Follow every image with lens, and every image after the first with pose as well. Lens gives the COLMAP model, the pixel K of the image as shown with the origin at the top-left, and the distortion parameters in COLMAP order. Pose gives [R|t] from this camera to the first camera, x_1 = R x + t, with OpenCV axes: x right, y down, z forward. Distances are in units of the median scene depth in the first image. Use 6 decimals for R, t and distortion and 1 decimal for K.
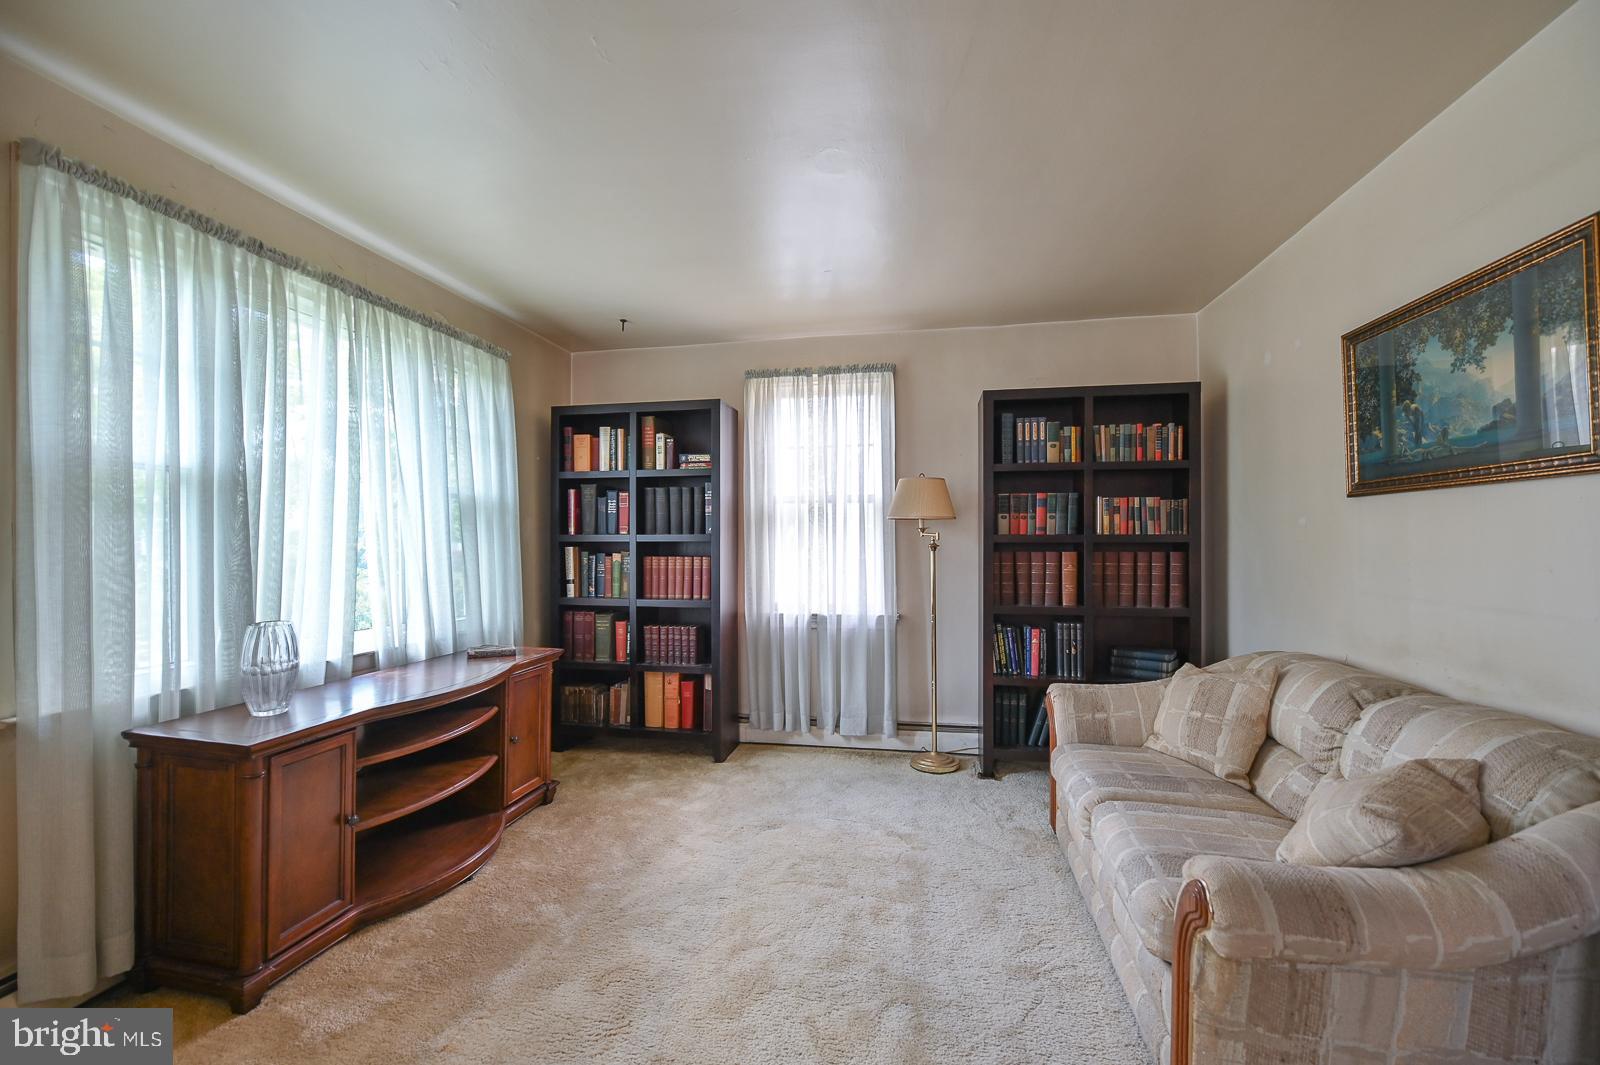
lens RADIAL K [[634.7, 0, 808.2], [0, 634.7, 542.4], [0, 0, 1]] dist [-0.006289, -0.000848]
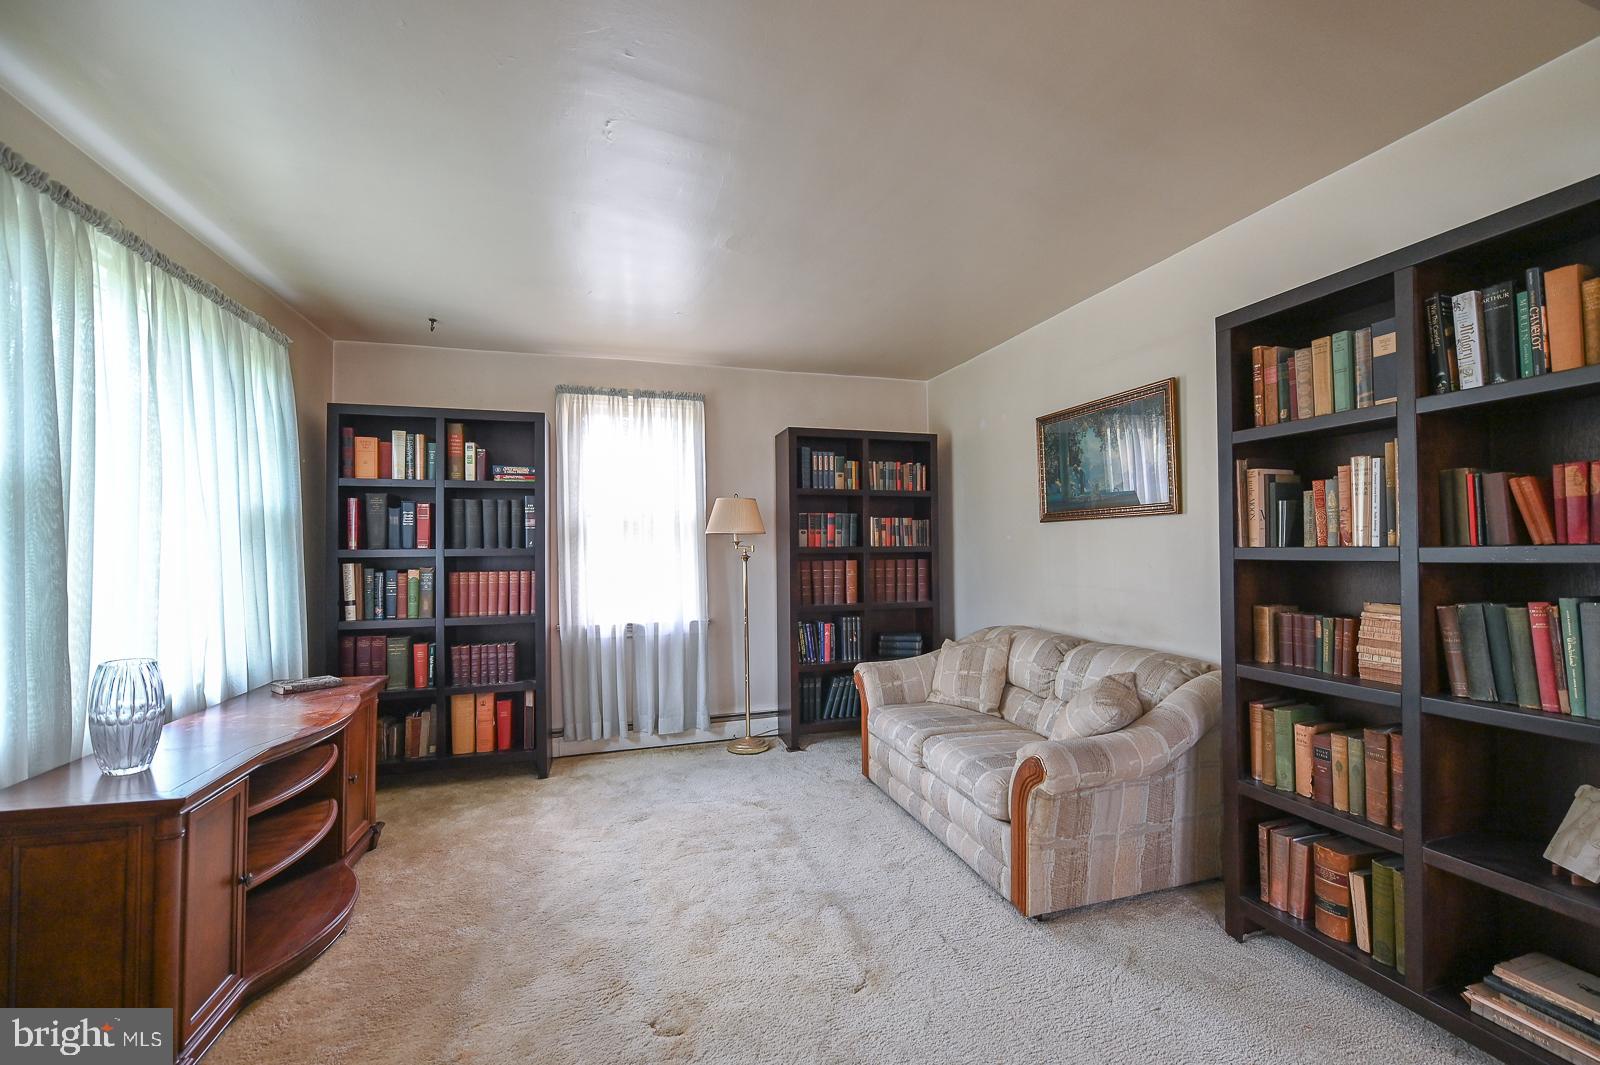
lens RADIAL K [[634.7, 0, 808.2], [0, 634.7, 542.4], [0, 0, 1]] dist [-0.006289, -0.000848]
pose [[0.888930, -0.002595, 0.458035, -0.239333], [0.009820, 0.999862, -0.013393, -0.004790], [-0.457937, 0.016403, 0.888833, -0.079556]]
